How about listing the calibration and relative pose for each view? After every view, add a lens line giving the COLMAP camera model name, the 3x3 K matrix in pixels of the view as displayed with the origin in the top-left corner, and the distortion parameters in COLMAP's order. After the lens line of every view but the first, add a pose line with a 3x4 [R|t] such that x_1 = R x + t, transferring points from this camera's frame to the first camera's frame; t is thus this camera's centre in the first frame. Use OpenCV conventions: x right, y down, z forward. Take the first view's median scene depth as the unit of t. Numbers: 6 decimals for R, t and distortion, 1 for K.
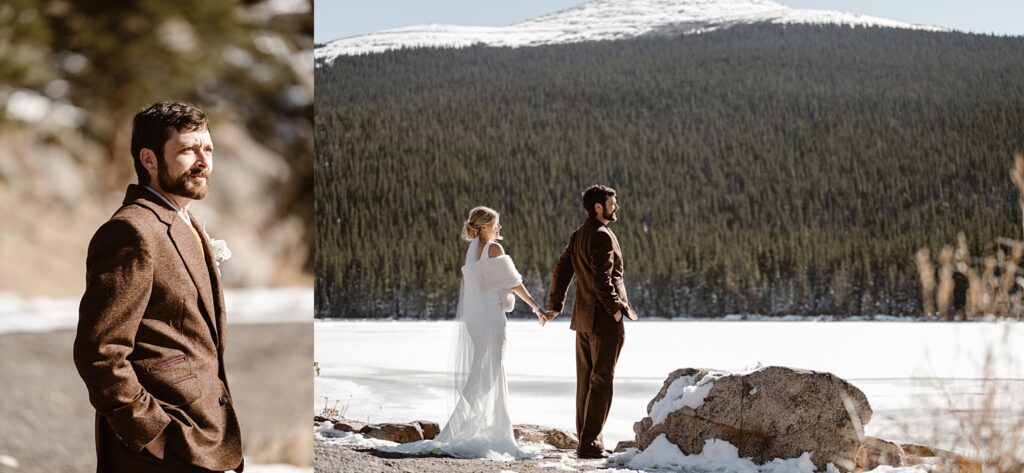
lens RADIAL K [[5459.5, 0, 511.7], [0, 5459.5, 236.7], [0, 0, 1]] dist [0.155977, 0.000000]
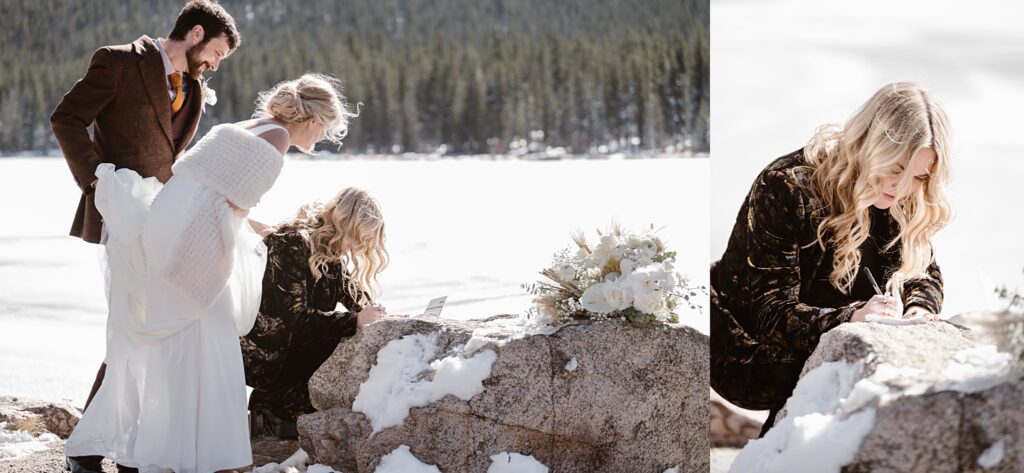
lens RADIAL K [[2218.6, 0, 512.1], [0, 2218.6, 236.1], [0, 0, 1]] dist [-0.053294, 0.000000]
pose [[0.825734, -0.033750, 0.563050, -0.088932], [-0.017238, 0.996232, 0.084996, -0.004307], [-0.563797, -0.079891, 0.822040, 0.812307]]
